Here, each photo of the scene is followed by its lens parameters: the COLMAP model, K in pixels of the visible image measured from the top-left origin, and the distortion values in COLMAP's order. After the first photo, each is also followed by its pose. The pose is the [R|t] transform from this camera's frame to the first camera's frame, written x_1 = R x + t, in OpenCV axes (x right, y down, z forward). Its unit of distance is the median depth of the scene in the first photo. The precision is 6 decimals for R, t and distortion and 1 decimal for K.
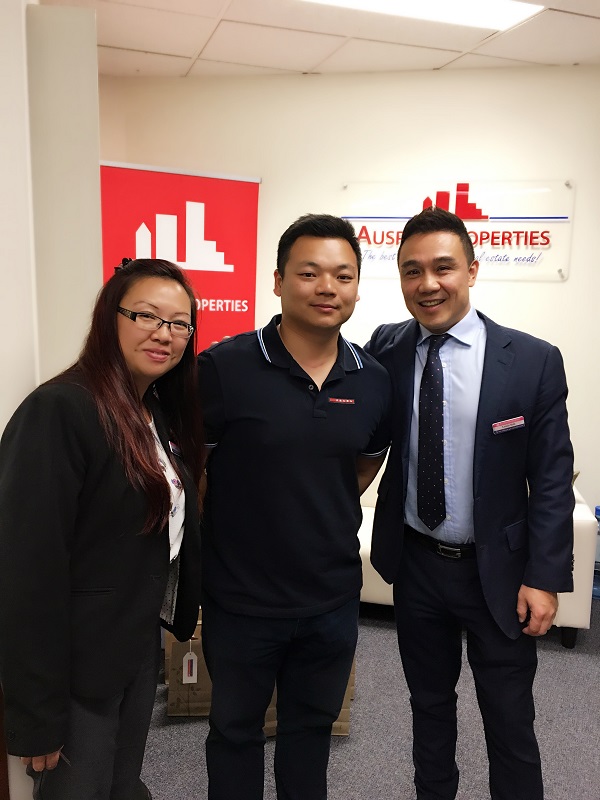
lens RADIAL K [[697.0, 0, 301.9], [0, 697.0, 400.1], [0, 0, 1]] dist [0.076268, -0.093441]
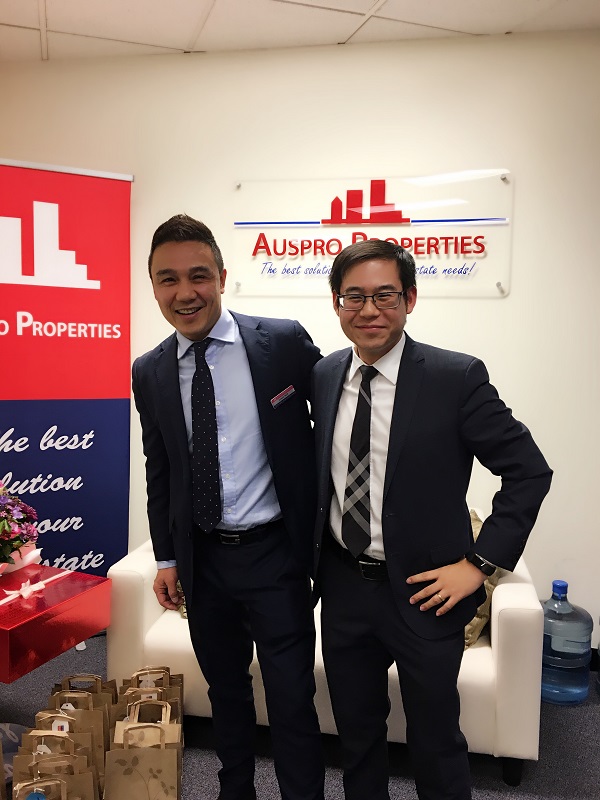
lens RADIAL K [[697.0, 0, 304.7], [0, 697.0, 395.2], [0, 0, 1]] dist [0.076268, -0.093441]
pose [[0.999922, -0.009386, 0.008244, 0.134172], [0.009910, 0.997765, -0.066079, -0.005475], [-0.007605, 0.066156, 0.997780, 0.203102]]
